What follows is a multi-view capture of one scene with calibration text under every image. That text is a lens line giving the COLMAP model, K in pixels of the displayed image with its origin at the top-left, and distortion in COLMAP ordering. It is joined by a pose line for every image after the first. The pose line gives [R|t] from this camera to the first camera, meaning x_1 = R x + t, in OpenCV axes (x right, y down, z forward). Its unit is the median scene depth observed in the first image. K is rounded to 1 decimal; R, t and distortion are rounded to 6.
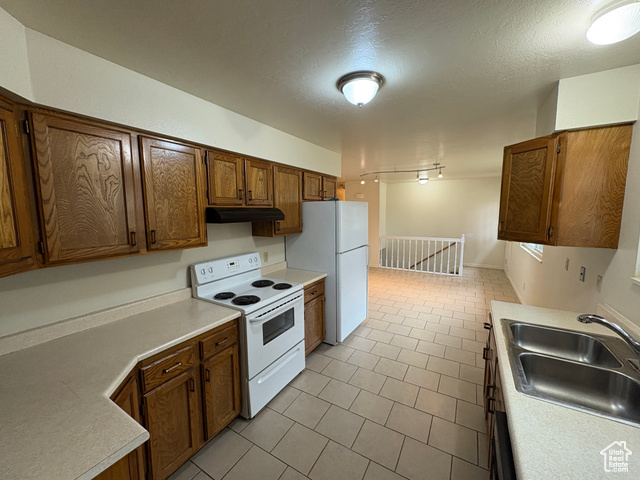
lens RADIAL K [[255.8, 0, 321.2], [0, 255.8, 238.9], [0, 0, 1]] dist [-0.001831, -0.000306]
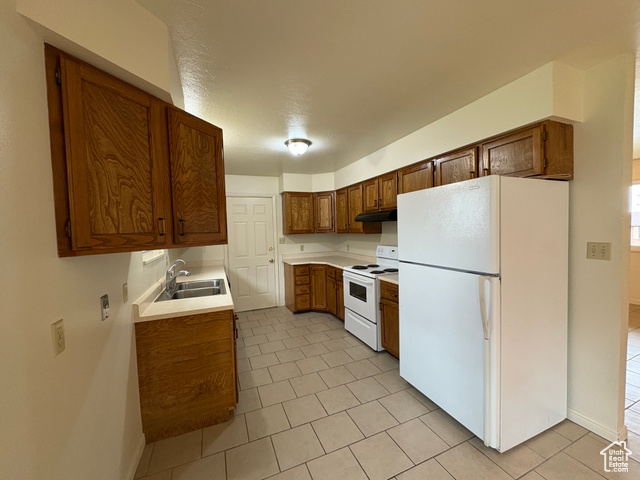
lens RADIAL K [[255.8, 0, 318.2], [0, 255.8, 240.6], [0, 0, 1]] dist [-0.001831, -0.000306]
pose [[-0.593853, 0.061661, -0.802207, 1.259311], [-0.047979, 0.992571, 0.111811, -0.118832], [0.803142, 0.104889, -0.586482, 1.834798]]
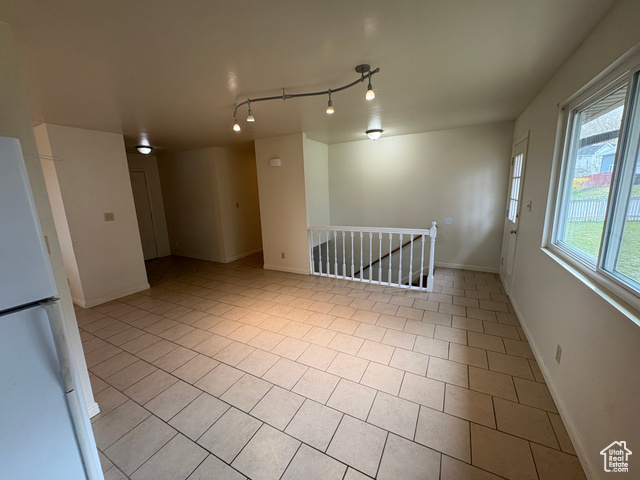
lens RADIAL K [[255.8, 0, 318.4], [0, 255.8, 241.2], [0, 0, 1]] dist [-0.001831, -0.000306]
pose [[0.999073, -0.031537, 0.029286, 0.245475], [0.028792, 0.995541, 0.089827, -0.030636], [-0.031988, -0.088900, 0.995527, 0.380169]]
